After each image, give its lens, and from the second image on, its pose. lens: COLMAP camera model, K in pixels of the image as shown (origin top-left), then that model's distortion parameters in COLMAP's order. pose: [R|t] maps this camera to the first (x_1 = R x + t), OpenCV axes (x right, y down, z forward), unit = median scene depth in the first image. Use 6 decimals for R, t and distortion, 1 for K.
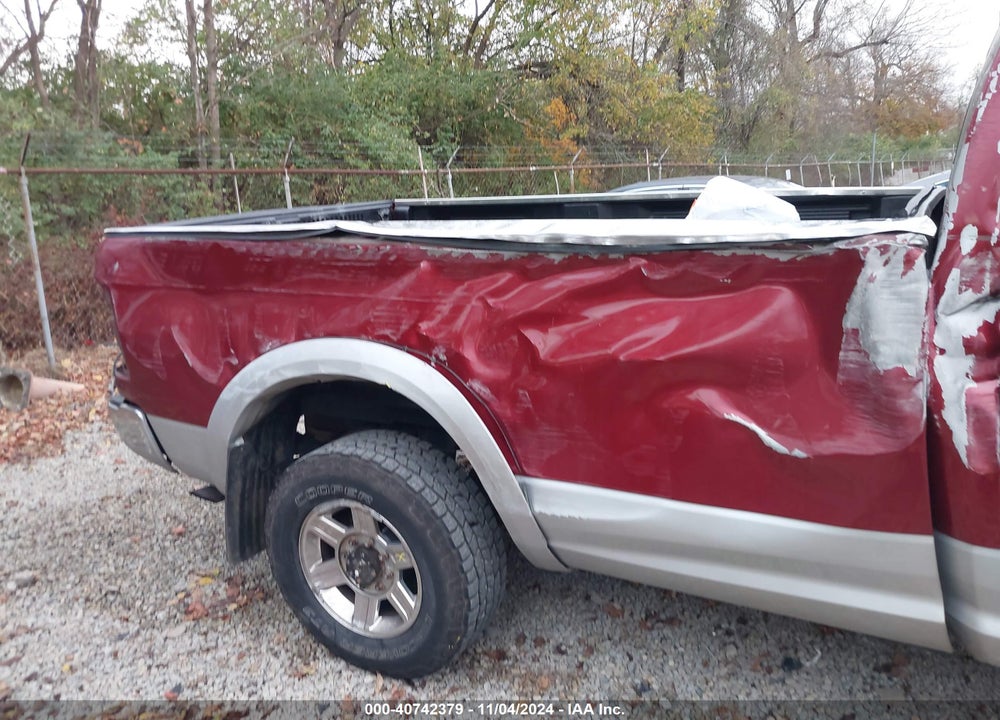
lens RADIAL K [[792.8, 0, 495.4], [0, 792.8, 368.9], [0, 0, 1]] dist [0.002829, -0.004501]
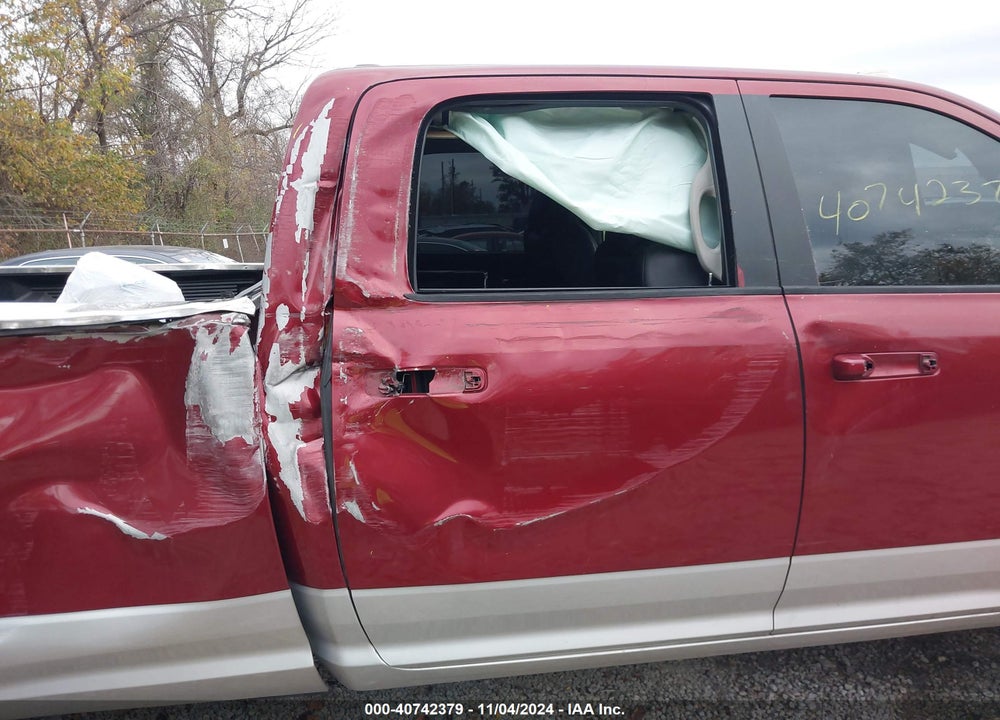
lens RADIAL K [[799.2, 0, 500.0], [0, 799.2, 360.0], [0, 0, 1]] dist [0.000302, -0.008376]
pose [[0.788761, -0.070782, 0.610611, 0.114296], [0.127613, 0.990562, -0.050019, -0.005539], [-0.601308, 0.117376, 0.790349, -0.054601]]
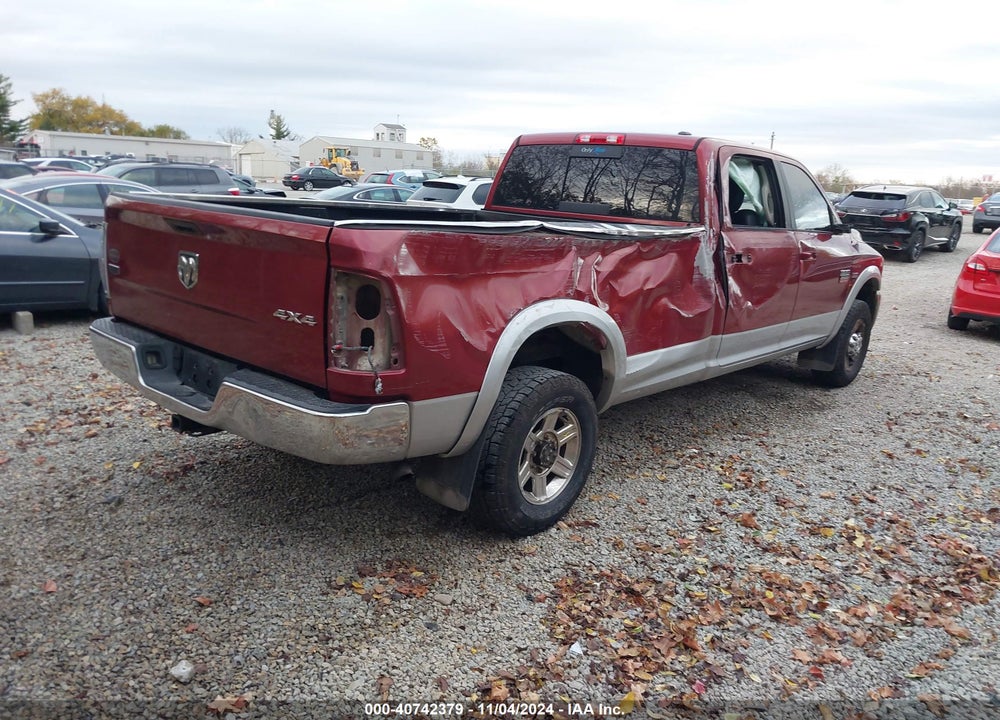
lens RADIAL K [[792.8, 0, 495.4], [0, 792.8, 368.9], [0, 0, 1]] dist [0.002829, -0.004501]
pose [[0.196505, -0.156871, 0.967873, -2.028104], [0.169417, 0.977704, 0.124068, -0.137020], [-0.965756, 0.139594, 0.218700, 0.955638]]
